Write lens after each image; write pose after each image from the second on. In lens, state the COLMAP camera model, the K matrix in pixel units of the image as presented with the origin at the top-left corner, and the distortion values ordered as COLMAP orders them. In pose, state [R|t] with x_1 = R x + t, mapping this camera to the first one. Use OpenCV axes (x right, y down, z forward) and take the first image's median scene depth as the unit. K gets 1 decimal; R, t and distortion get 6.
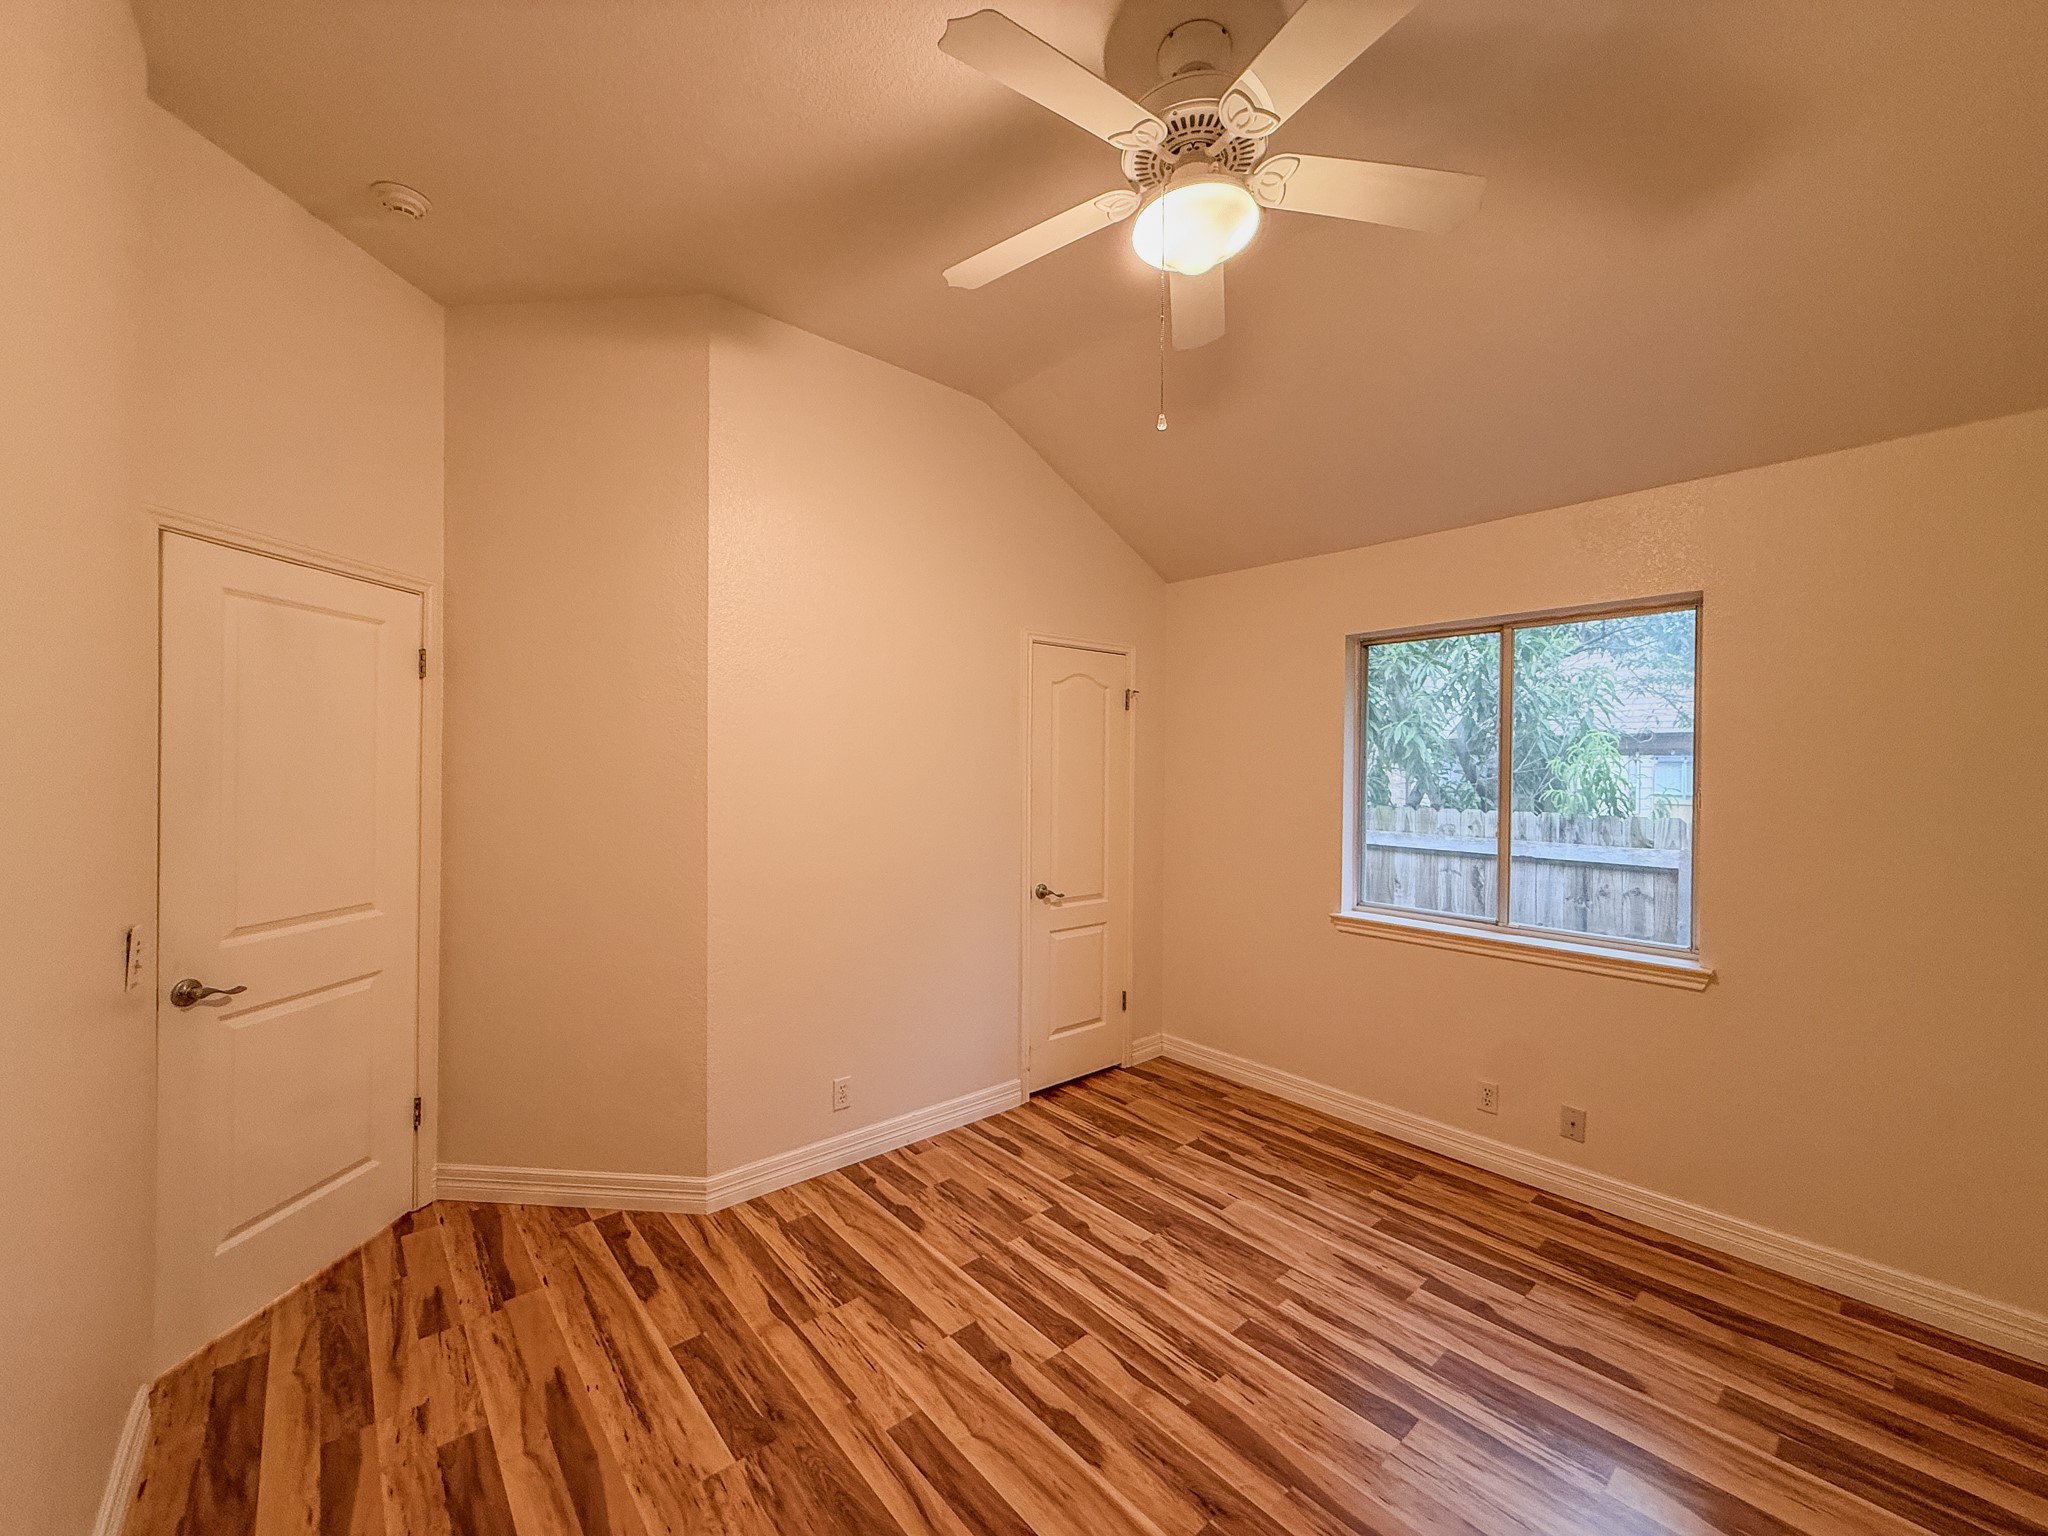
lens RADIAL K [[819.0, 0, 1021.5], [0, 819.0, 773.2], [0, 0, 1]] dist [0.000469, -0.000434]
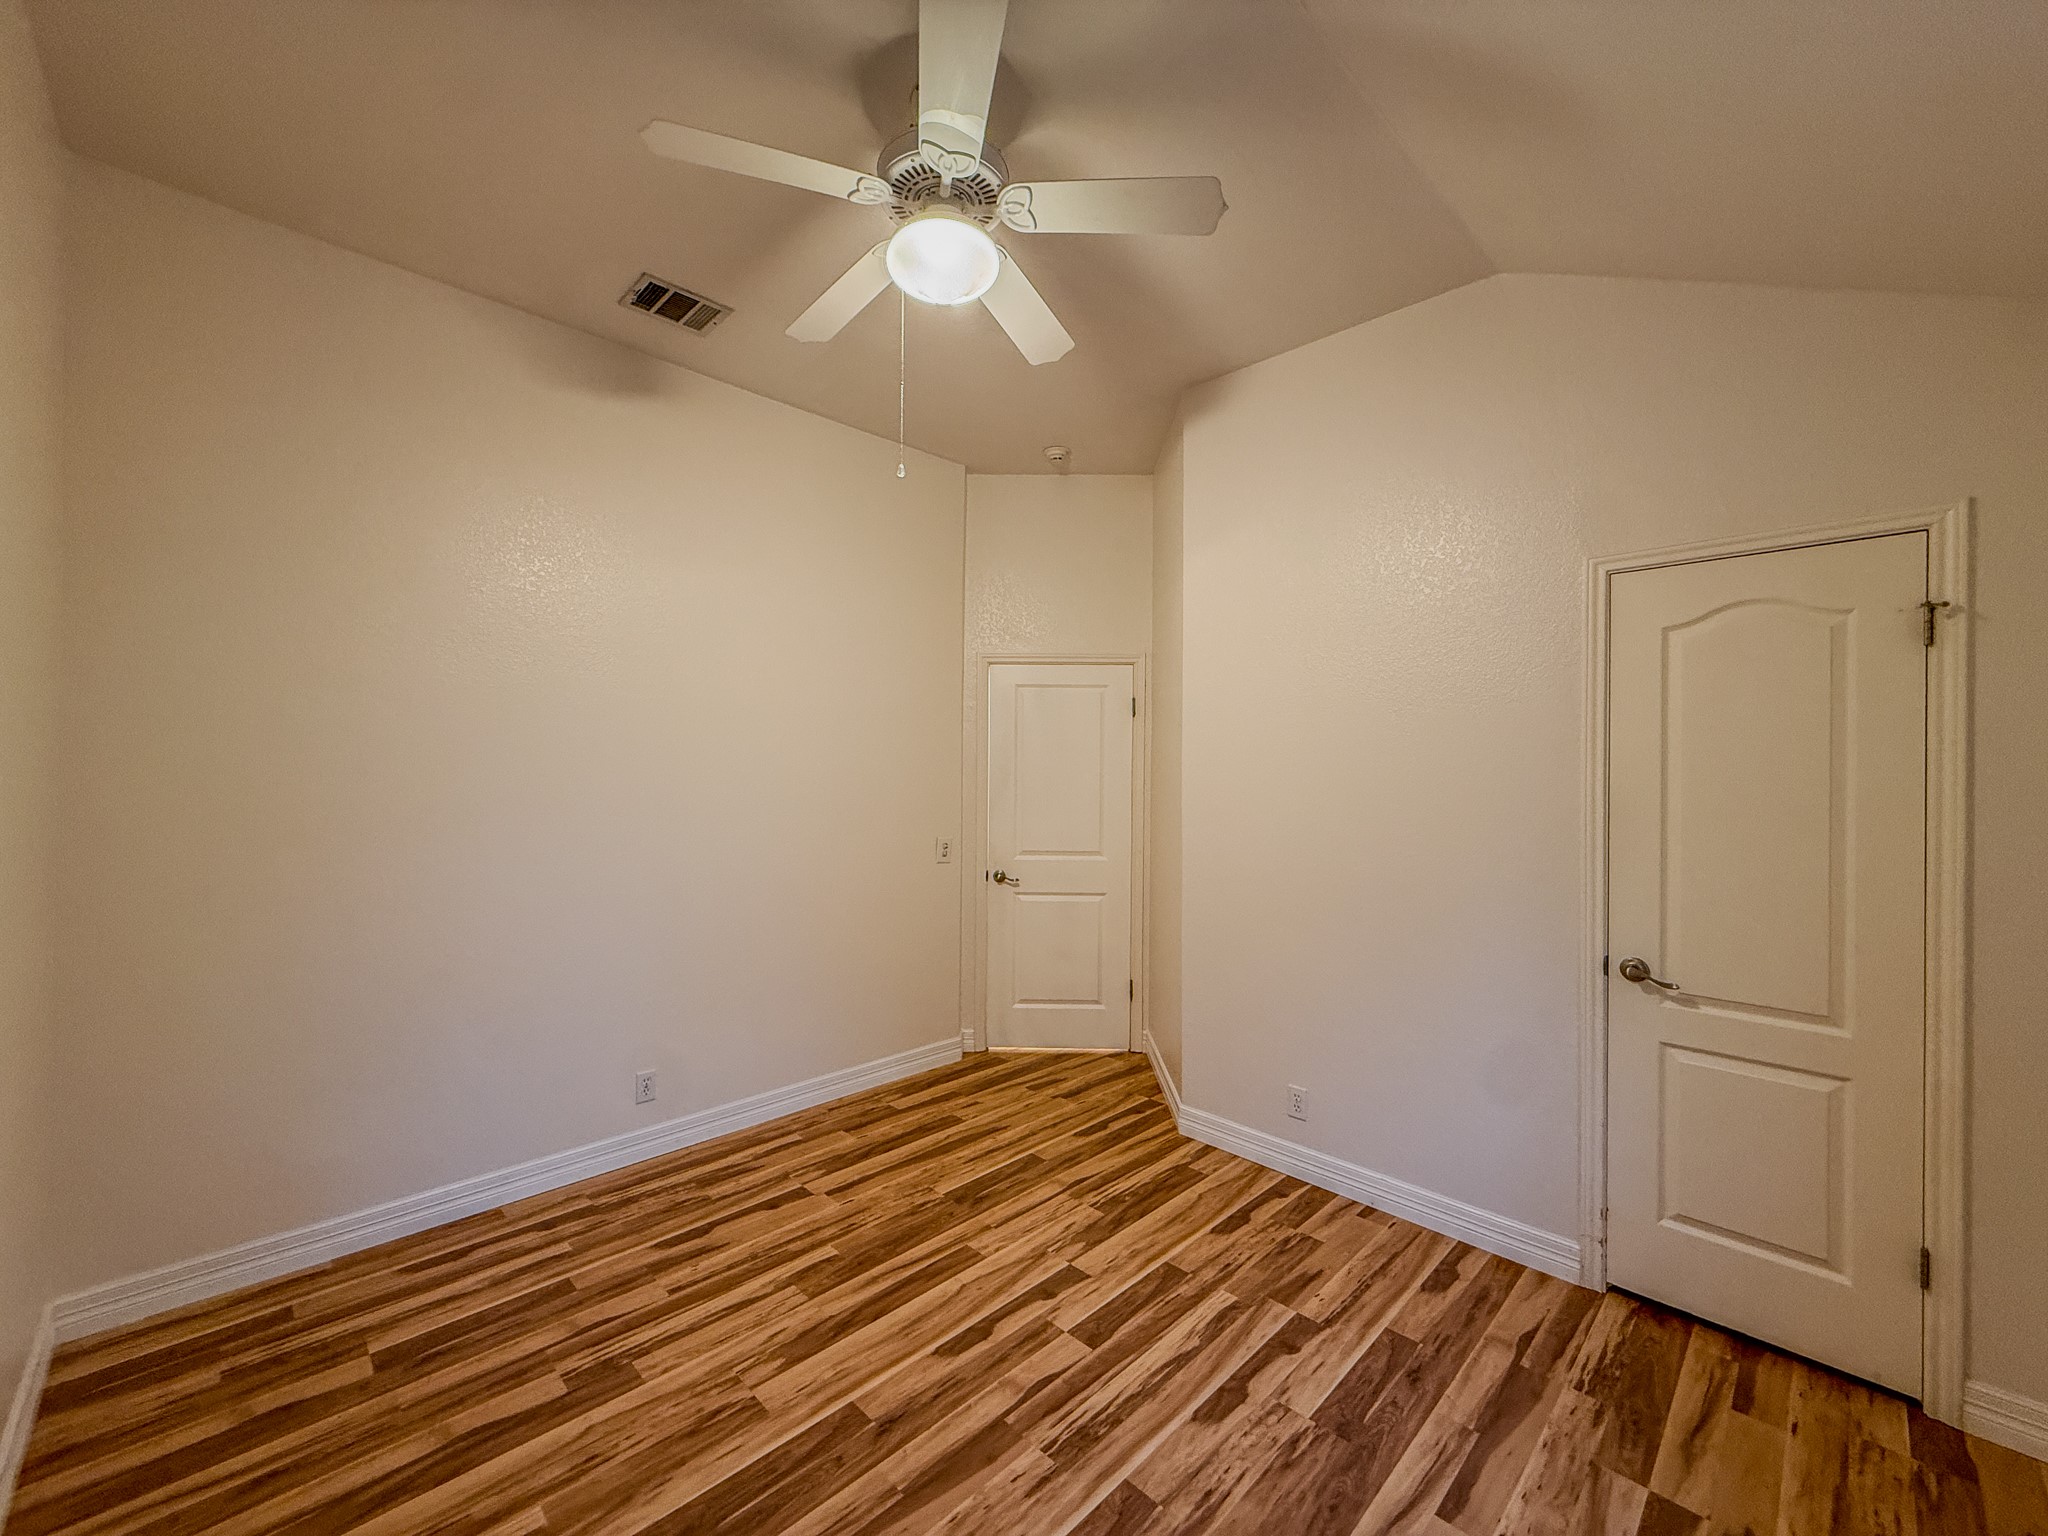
lens RADIAL K [[811.5, 0, 1031.9], [0, 811.5, 830.0], [0, 0, 1]] dist [0.001587, 0.000248]
pose [[0.075957, 0.062209, -0.995169, 0.870256], [-0.016166, 0.997998, 0.061152, 0.006818], [0.996980, 0.011443, 0.076810, 0.735767]]
